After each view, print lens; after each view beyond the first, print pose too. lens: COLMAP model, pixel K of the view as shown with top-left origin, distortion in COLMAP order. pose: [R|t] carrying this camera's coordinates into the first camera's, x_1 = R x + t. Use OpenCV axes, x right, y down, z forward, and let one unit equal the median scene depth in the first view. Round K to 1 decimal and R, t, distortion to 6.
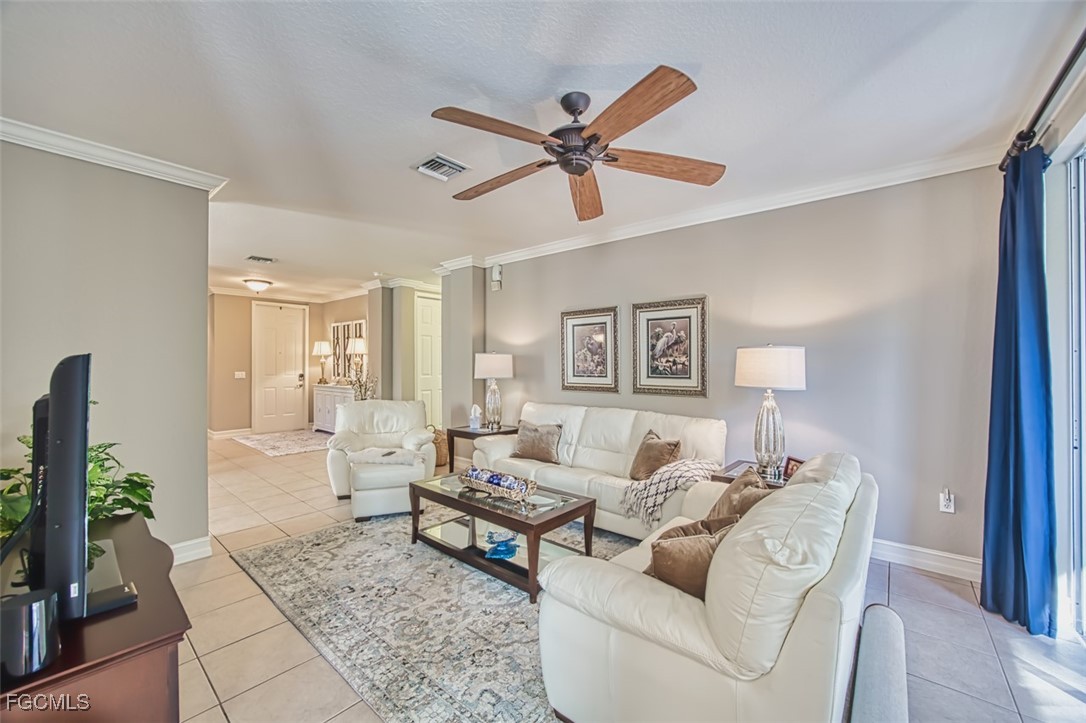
lens RADIAL K [[429.8, 0, 533.0], [0, 429.8, 363.4], [0, 0, 1]] dist [-0.038358, -0.000037]
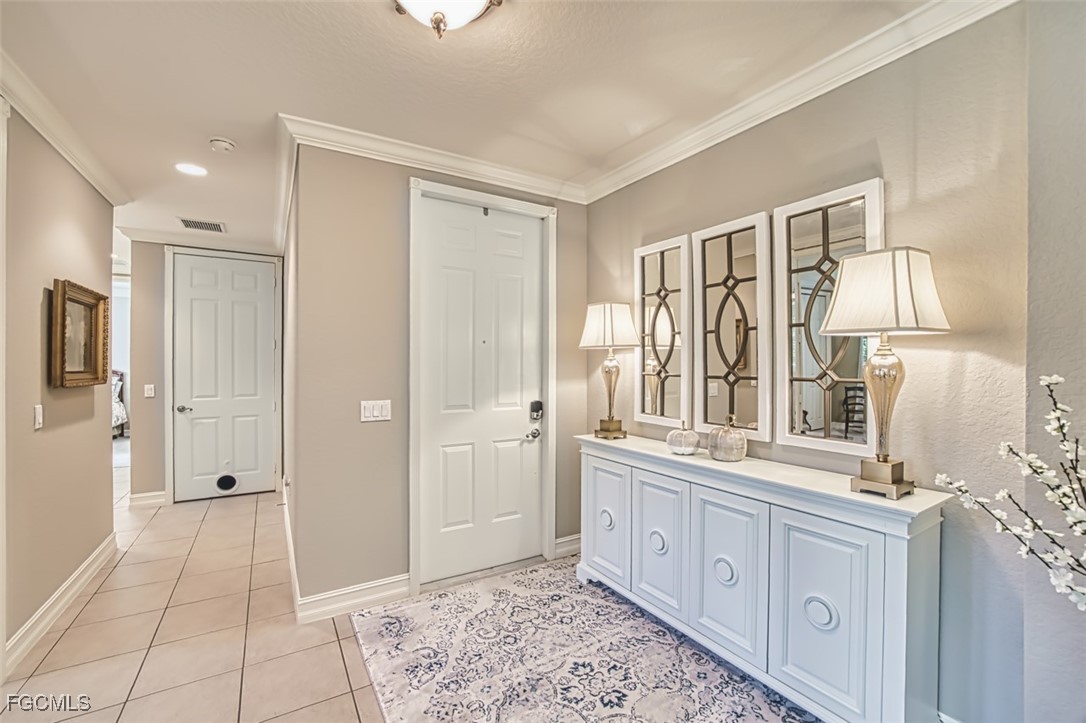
lens RADIAL K [[447.8, 0, 547.5], [0, 447.8, 363.0], [0, 0, 1]] dist [-0.032179, 0.000342]
pose [[0.955891, -0.001435, -0.293718, -0.826882], [0.000036, 0.999989, -0.004768, -0.010285], [0.293721, 0.004547, 0.955880, 1.253439]]
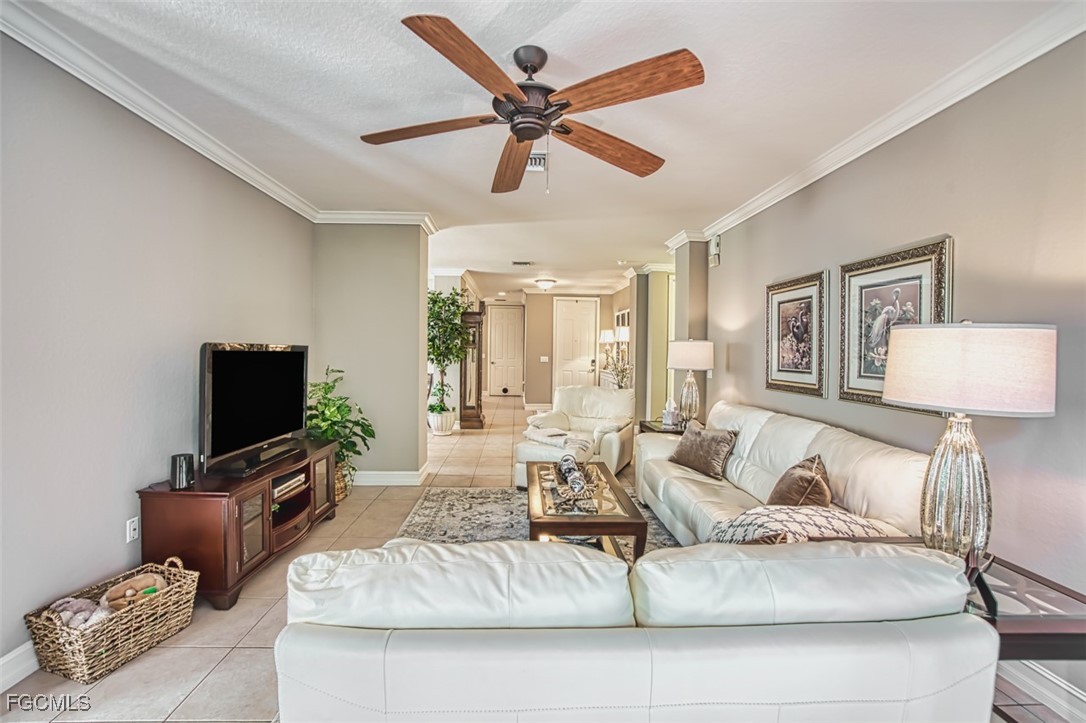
lens RADIAL K [[447.8, 0, 539.0], [0, 447.8, 359.1], [0, 0, 1]] dist [-0.032179, 0.000342]
pose [[0.688297, 0.025981, -0.724963, 0.393811], [-0.014455, 0.999651, 0.022101, -0.001886], [0.725285, -0.004732, 0.688433, 0.182012]]
